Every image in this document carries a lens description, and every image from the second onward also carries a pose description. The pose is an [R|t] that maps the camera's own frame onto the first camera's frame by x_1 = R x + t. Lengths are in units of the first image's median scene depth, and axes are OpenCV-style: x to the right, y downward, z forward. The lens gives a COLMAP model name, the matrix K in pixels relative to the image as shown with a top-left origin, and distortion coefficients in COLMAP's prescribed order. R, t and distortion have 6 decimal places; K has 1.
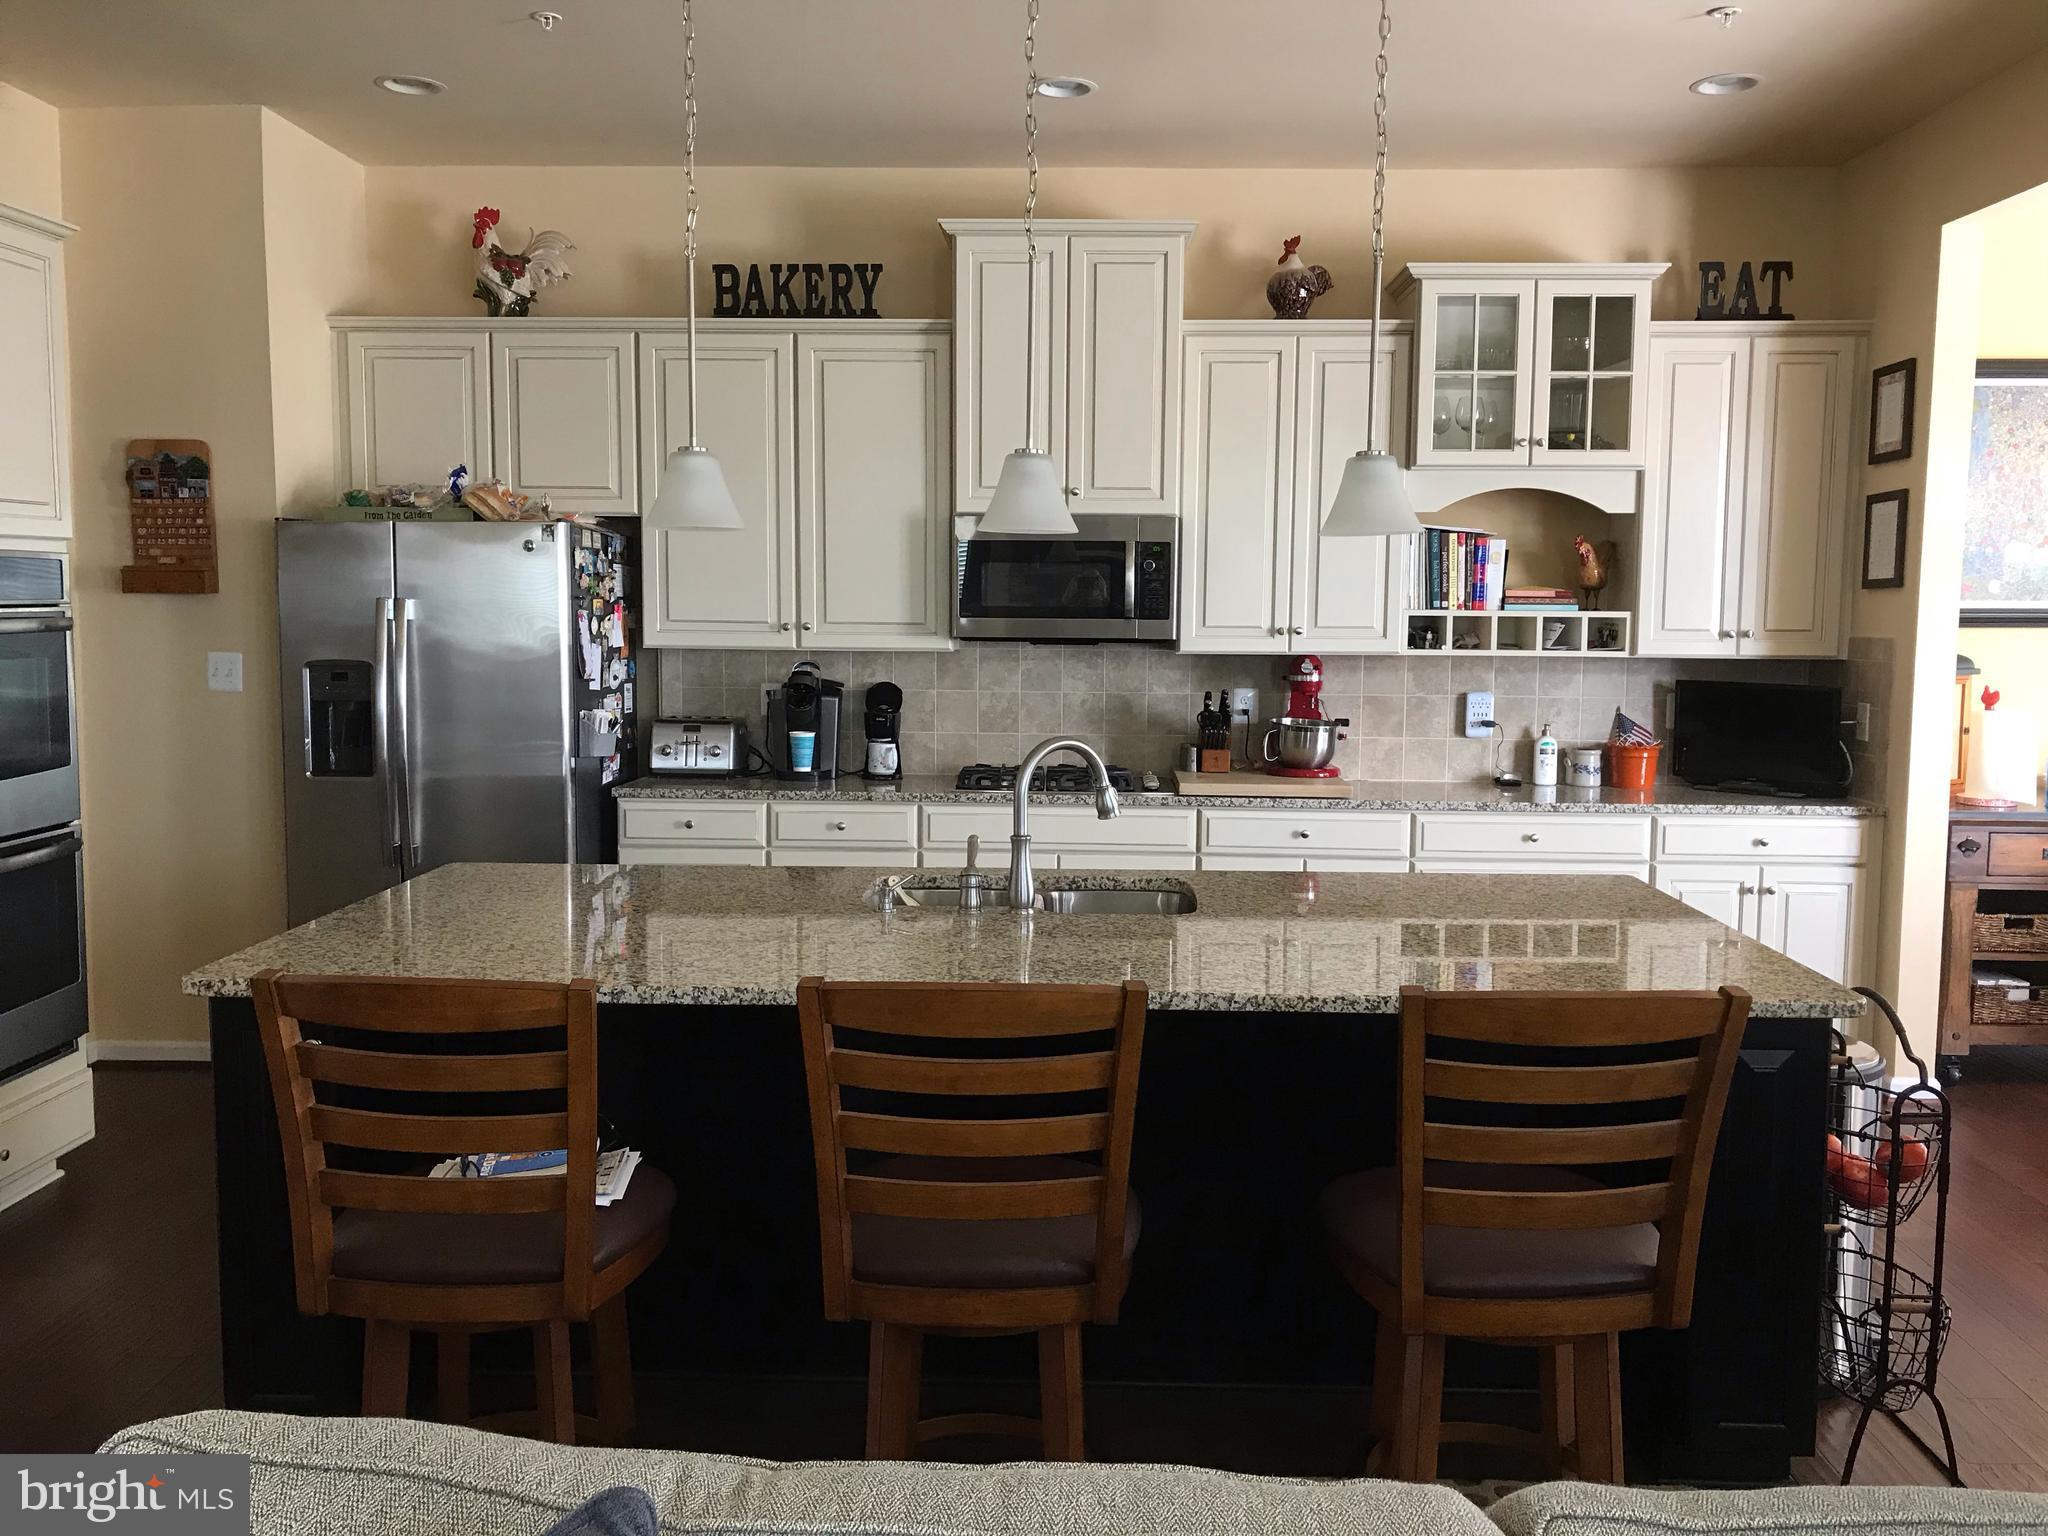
lens RADIAL K [[1665.4, 0, 1024.0], [0, 1665.4, 768.0], [0, 0, 1]] dist [0.033738, -0.050386]
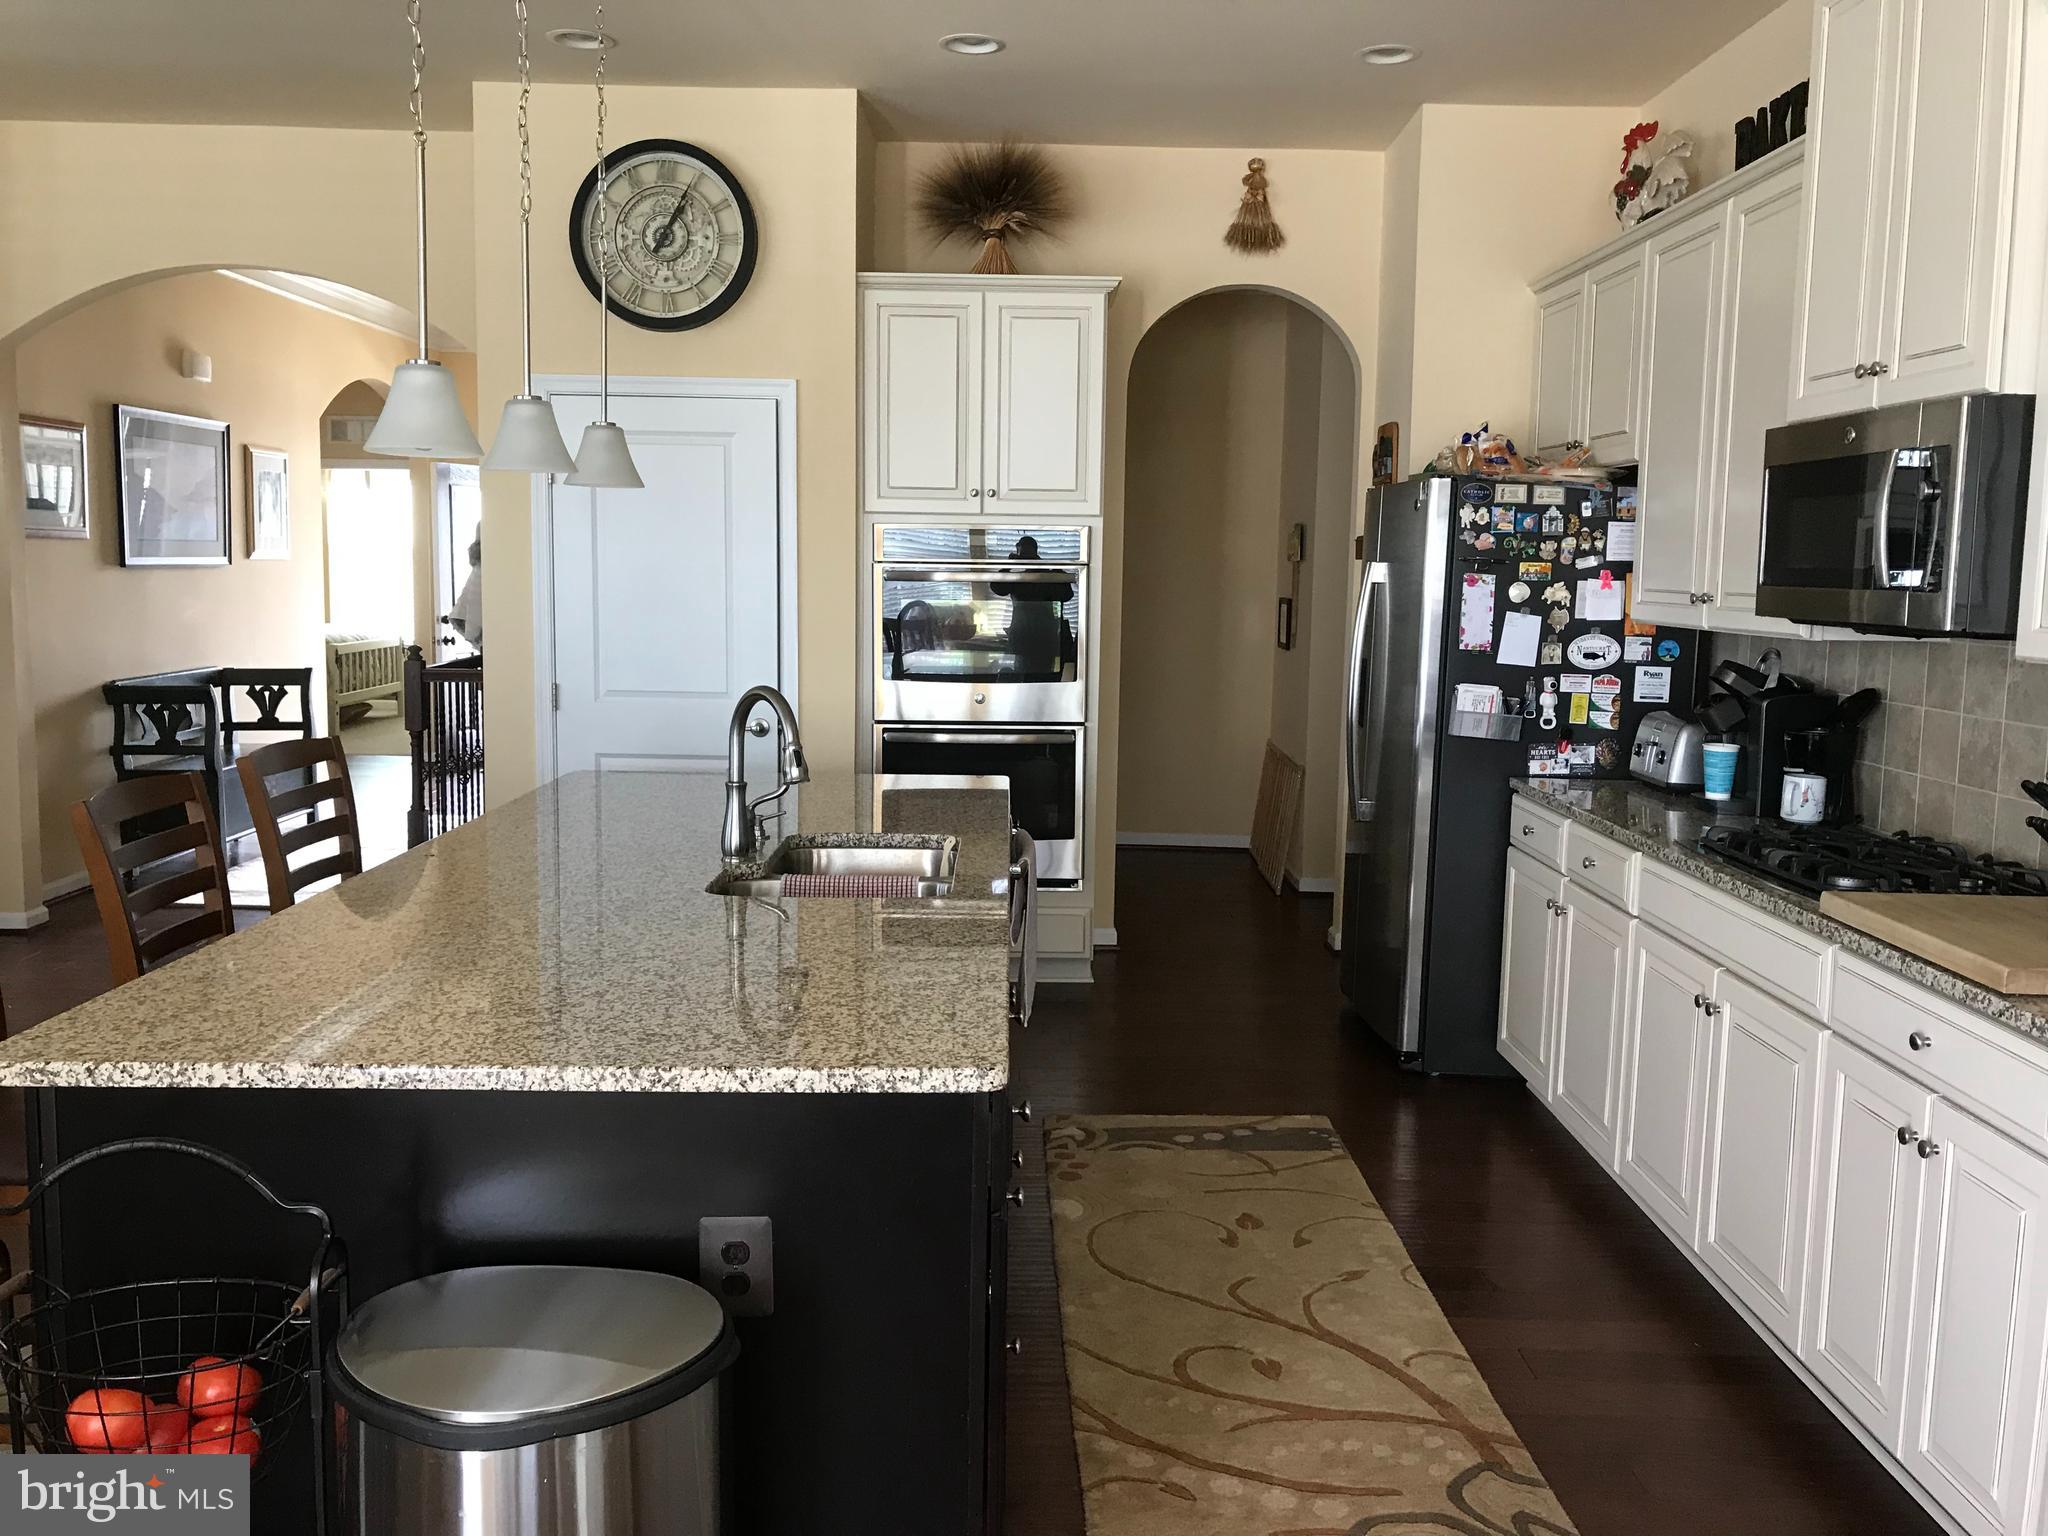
lens RADIAL K [[1666.1, 0, 1023.0], [0, 1666.1, 776.0], [0, 0, 1]] dist [0.078054, -0.194086]
pose [[0.040837, 0.119845, -0.991952, 0.607141], [-0.111016, 0.987178, 0.114698, -0.060716], [0.992979, 0.105439, 0.053618, 0.690064]]
